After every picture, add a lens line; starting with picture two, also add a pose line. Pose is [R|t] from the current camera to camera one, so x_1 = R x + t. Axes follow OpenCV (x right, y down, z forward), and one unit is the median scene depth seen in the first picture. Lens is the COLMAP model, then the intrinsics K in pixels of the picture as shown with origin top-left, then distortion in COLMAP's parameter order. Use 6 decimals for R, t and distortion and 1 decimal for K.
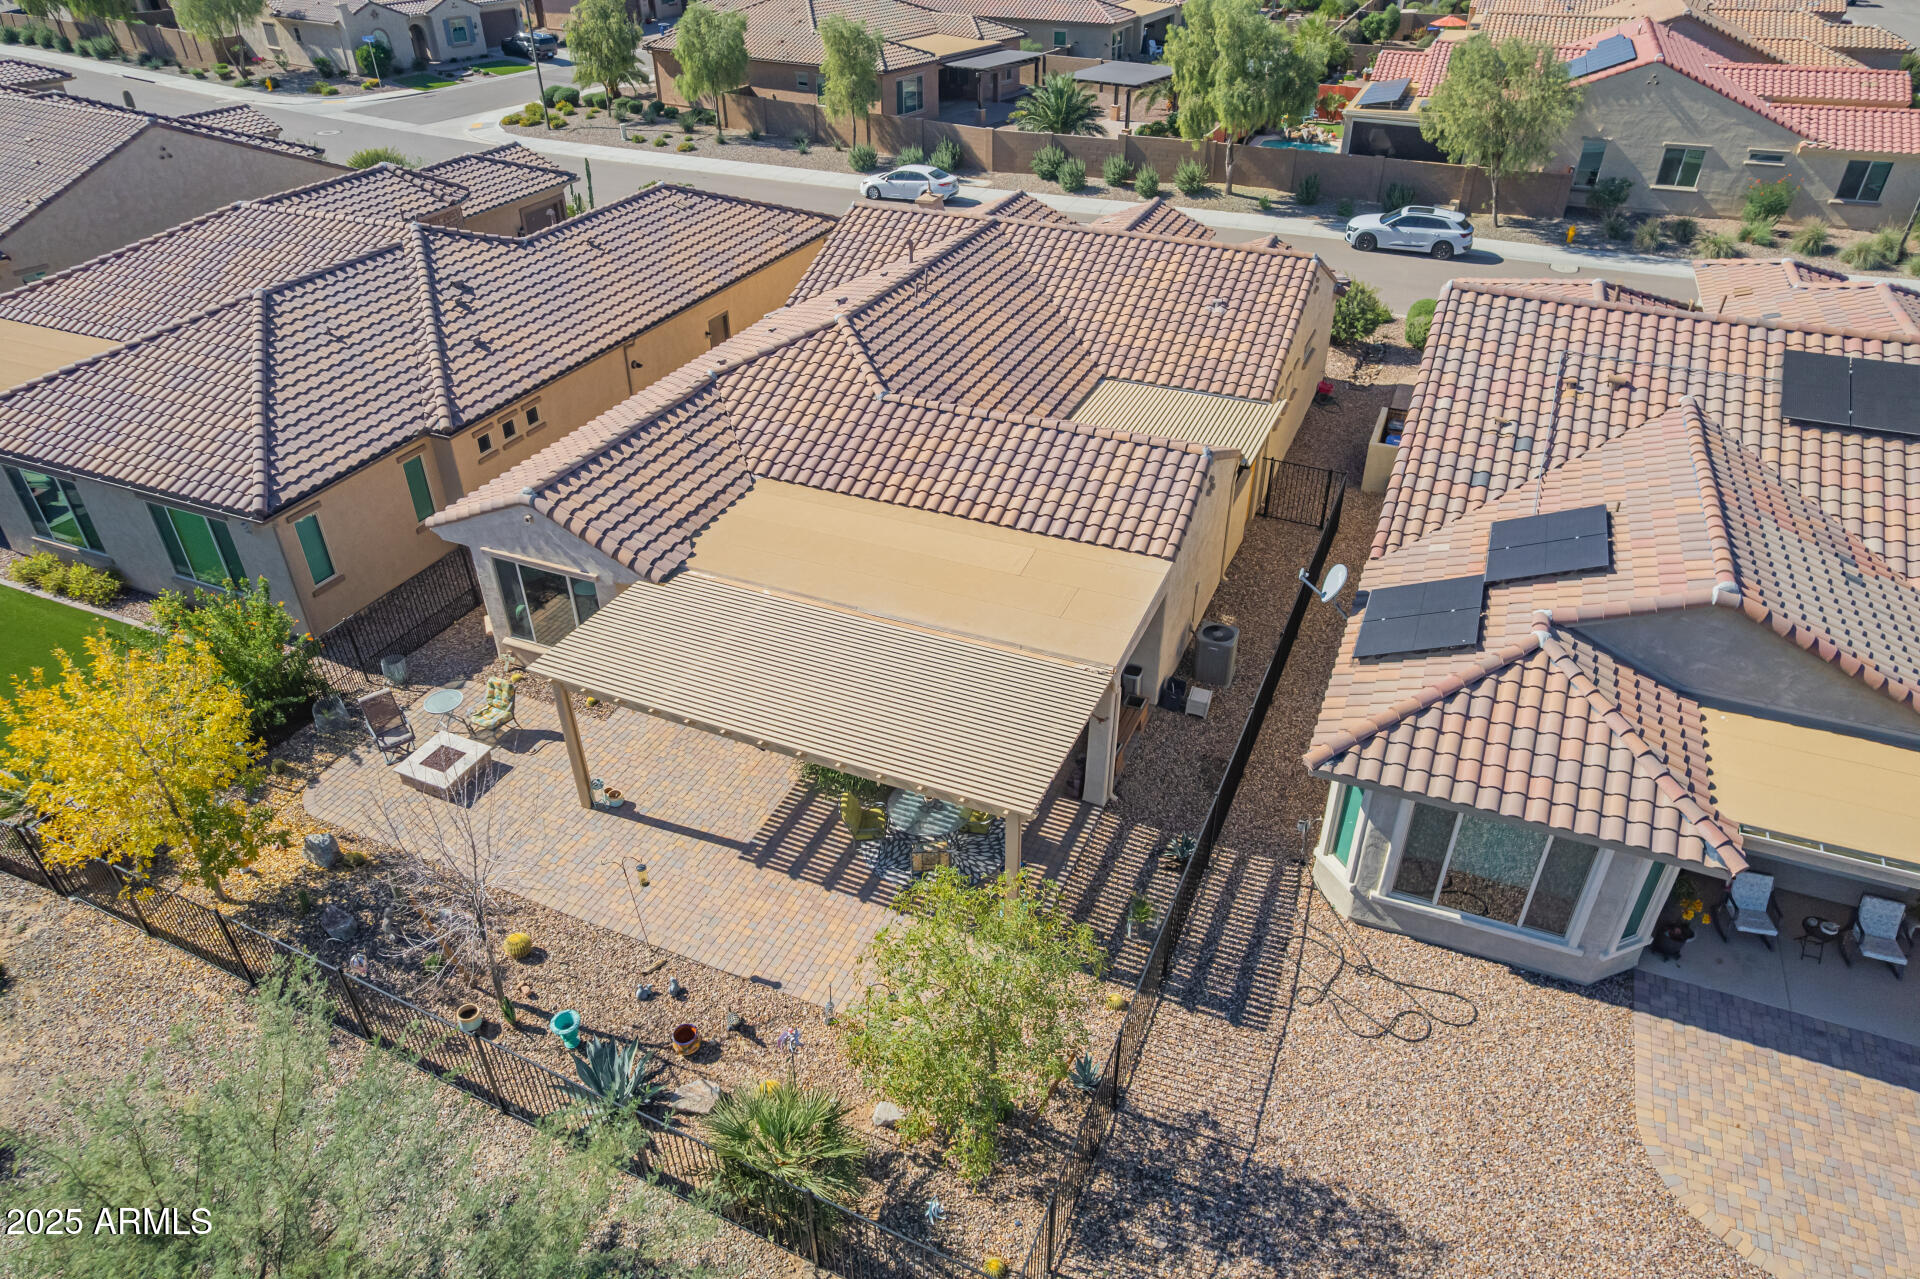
lens RADIAL K [[1230.0, 0, 963.9], [0, 1230.0, 646.1], [0, 0, 1]] dist [-0.083638, 0.074848]
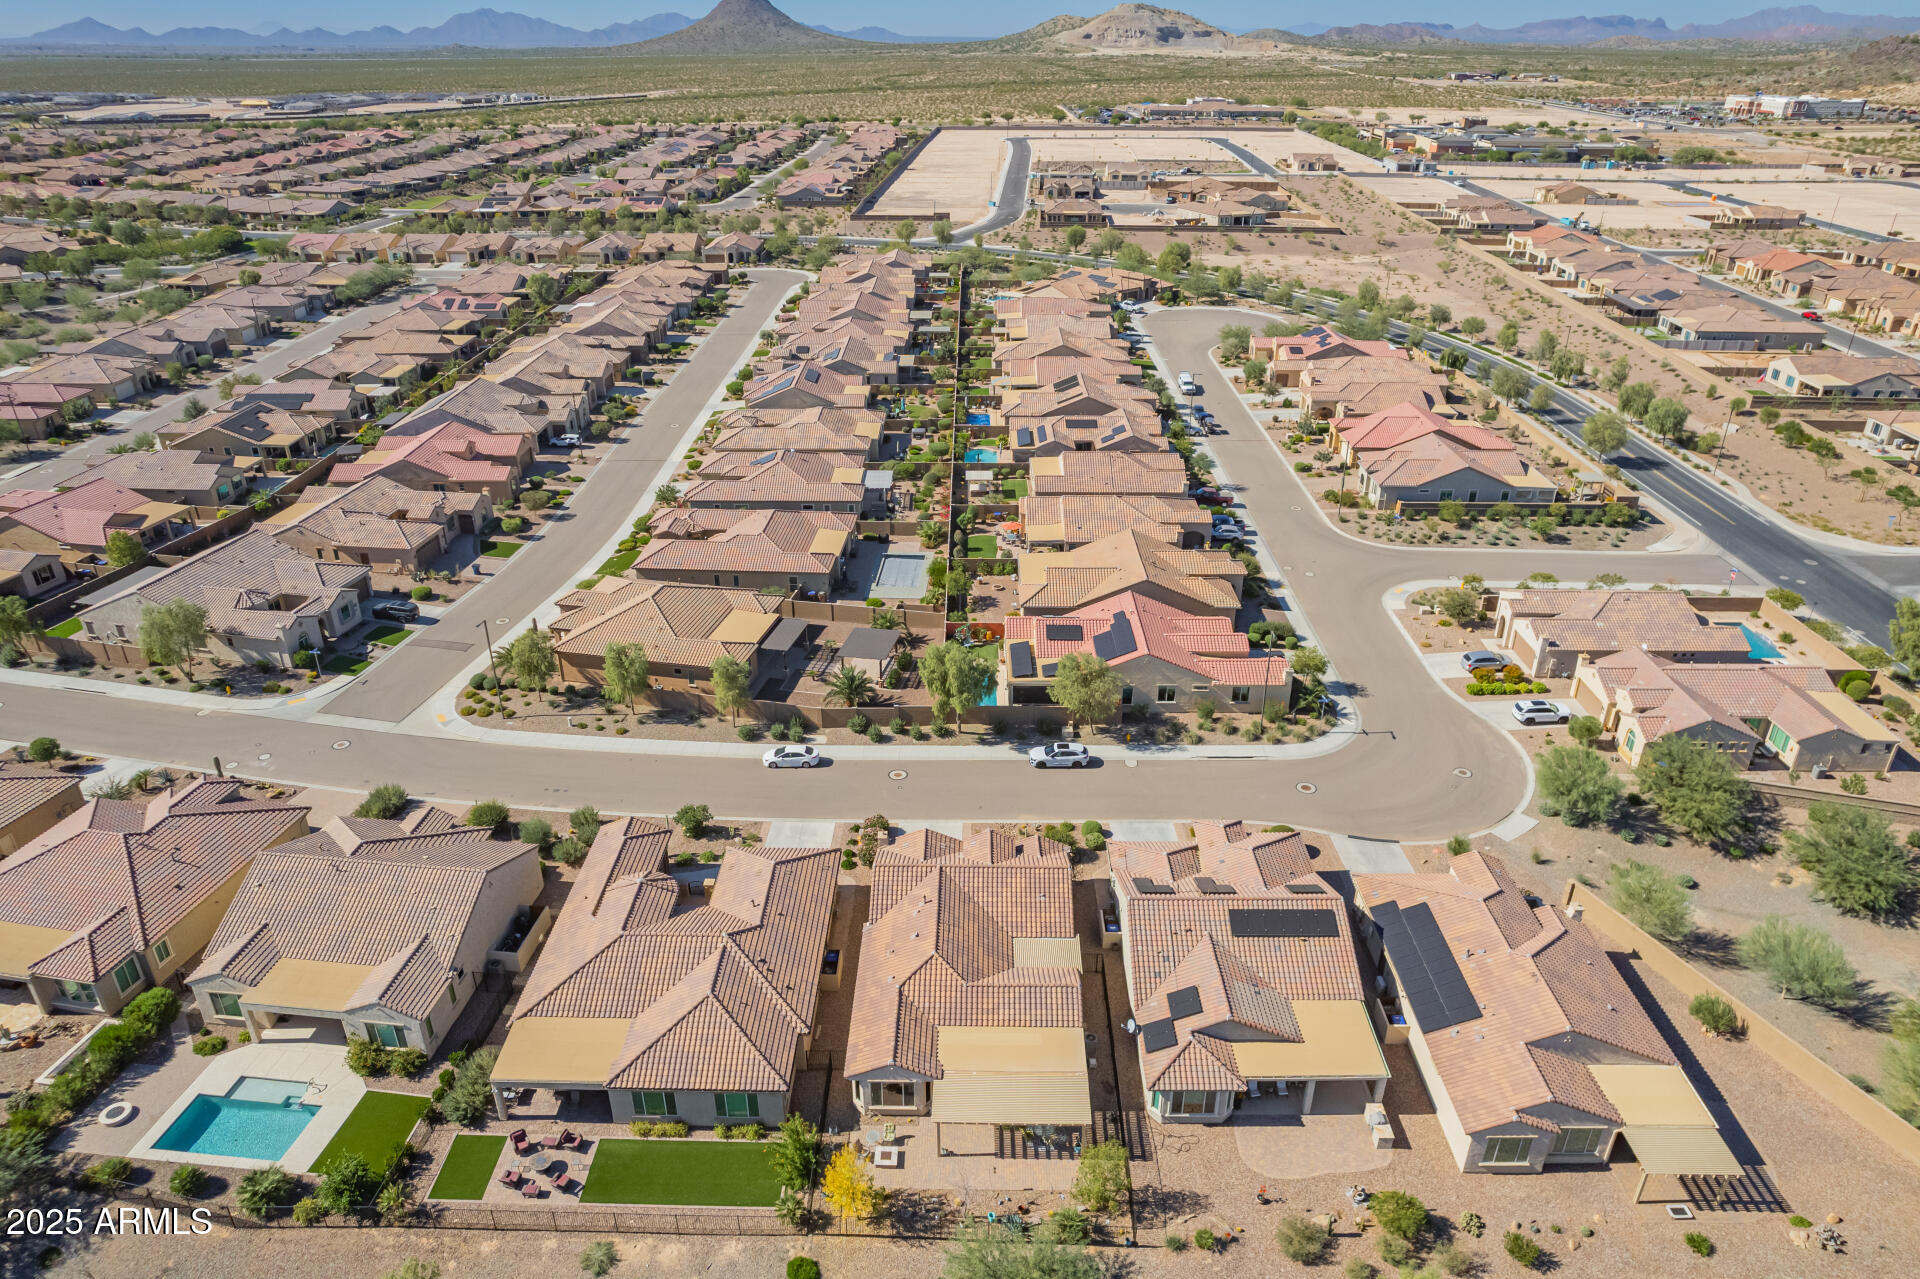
lens RADIAL K [[1241.6, 0, 962.9], [0, 1241.6, 644.4], [0, 0, 1]] dist [-0.082583, 0.071098]
pose [[0.922661, -0.166254, 0.347932, -0.887020], [0.211505, 0.972640, -0.096115, -0.657984], [-0.322433, 0.162271, 0.932580, -1.724858]]
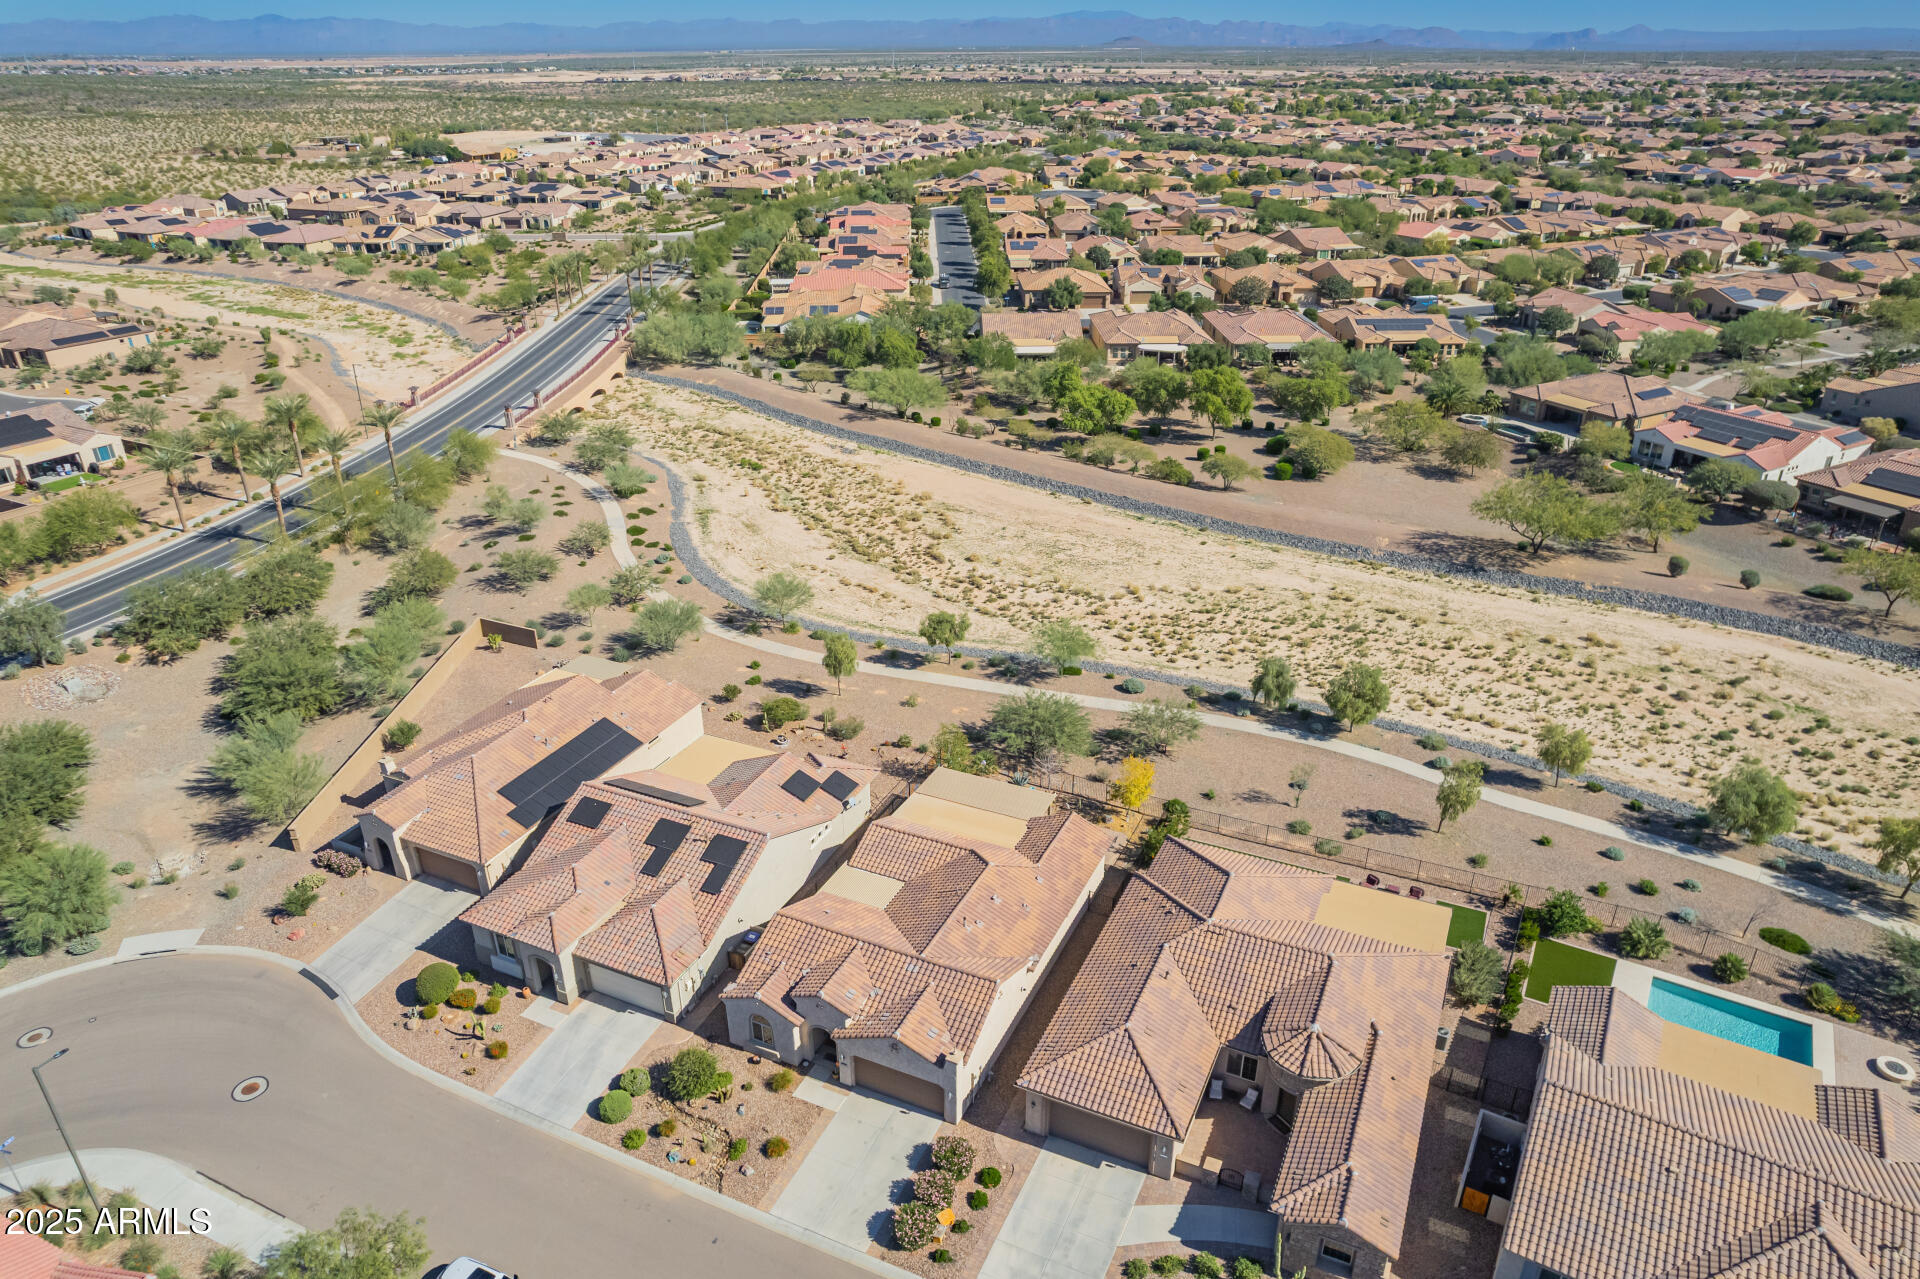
lens RADIAL K [[1230.0, 0, 963.9], [0, 1230.0, 646.1], [0, 0, 1]] dist [-0.083638, 0.074848]
pose [[-0.999668, -0.001902, 0.025711, -0.109616], [0.021391, 0.495491, 0.868350, -2.725951], [-0.014391, 0.868611, -0.495286, 1.861155]]
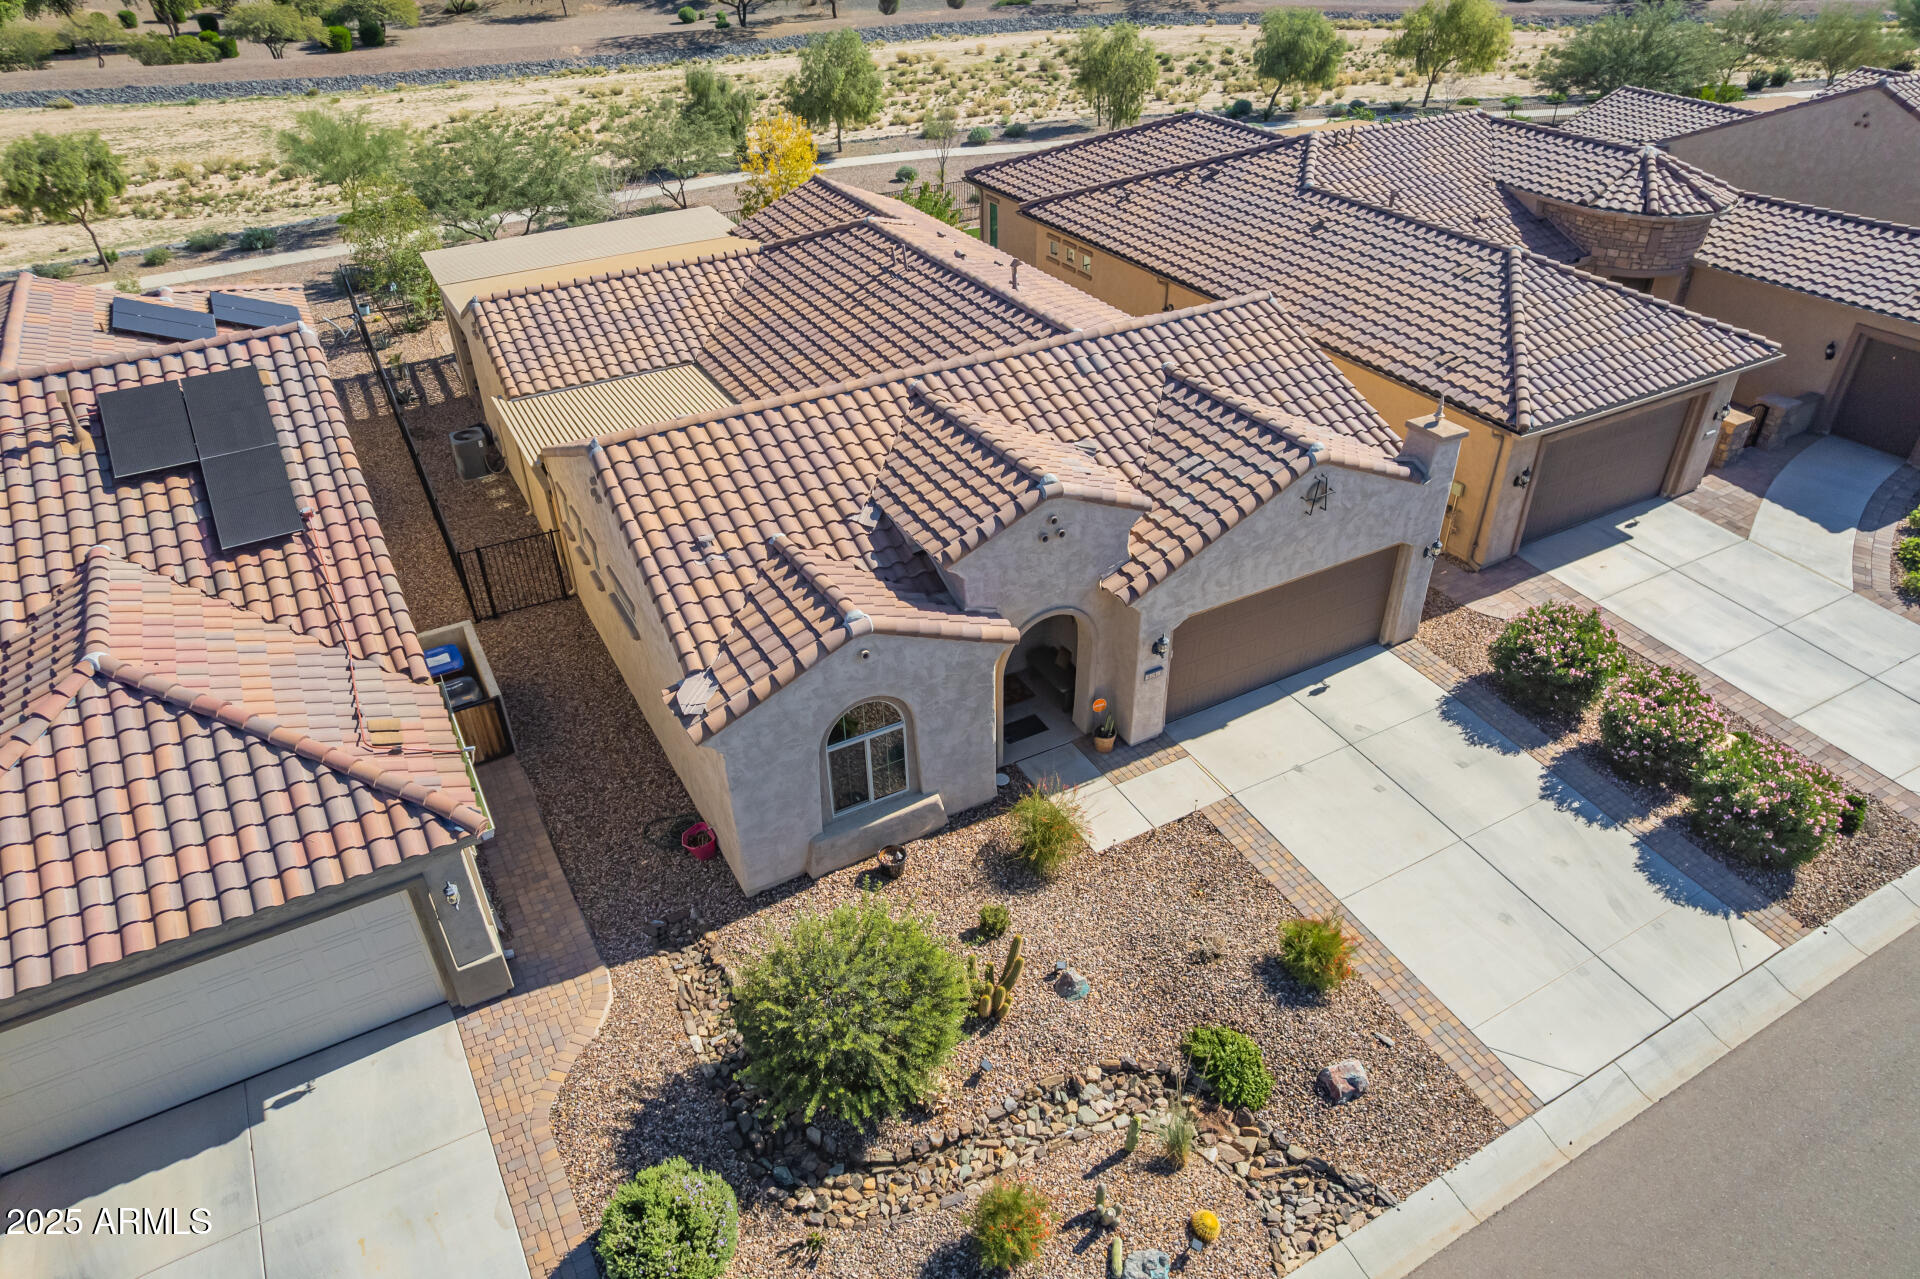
lens RADIAL K [[1230.0, 0, 963.9], [0, 1230.0, 646.1], [0, 0, 1]] dist [-0.083638, 0.074848]
pose [[-0.607584, 0.461519, -0.646406, 0.689428], [-0.431735, 0.491209, 0.756518, -0.906496], [0.666668, 0.738725, -0.099197, 1.409146]]
